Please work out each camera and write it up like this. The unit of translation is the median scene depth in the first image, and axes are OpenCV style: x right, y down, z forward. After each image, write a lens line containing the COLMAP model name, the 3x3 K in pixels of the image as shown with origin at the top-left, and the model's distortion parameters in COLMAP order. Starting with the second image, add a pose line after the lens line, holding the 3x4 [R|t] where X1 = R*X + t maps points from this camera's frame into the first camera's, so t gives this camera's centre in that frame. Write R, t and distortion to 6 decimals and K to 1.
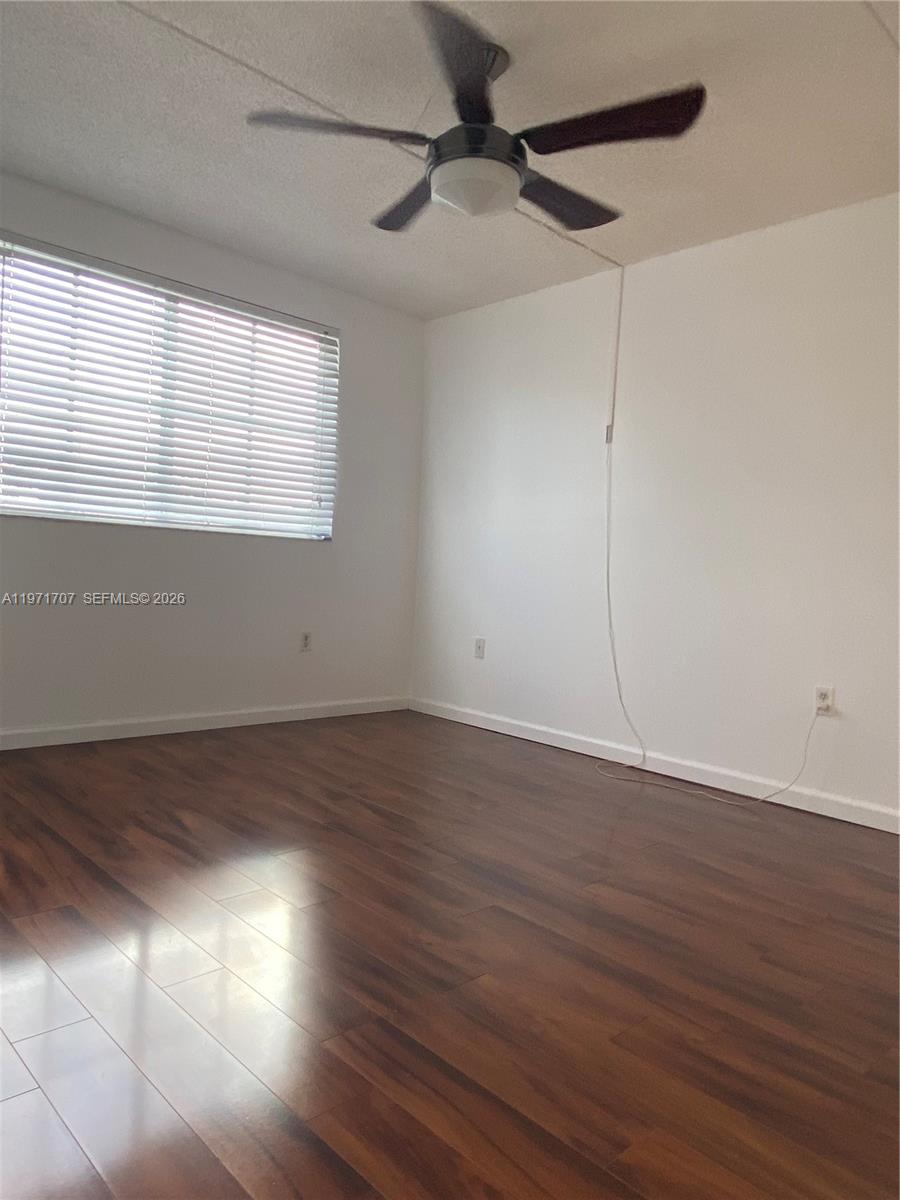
lens RADIAL K [[809.8, 0, 450.0], [0, 809.8, 600.0], [0, 0, 1]] dist [-0.001471, -0.001224]
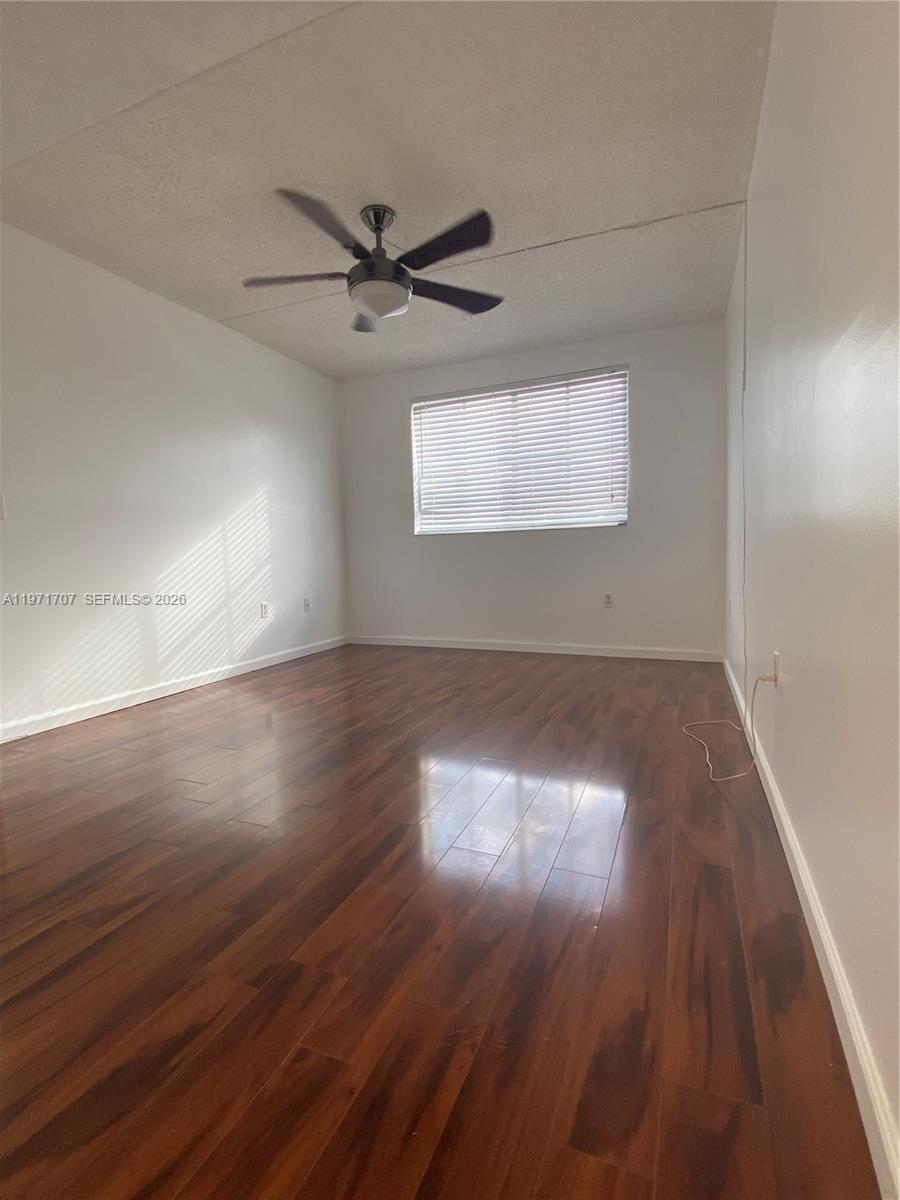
lens RADIAL K [[516.6, 0, 450.0], [0, 516.6, 600.0], [0, 0, 1]] dist [0.001728, 0.000072]
pose [[0.378176, 0.007866, -0.925700, 0.542264], [0.003784, 0.999942, 0.010043, 0.041681], [0.925726, -0.007301, 0.378125, 0.416992]]
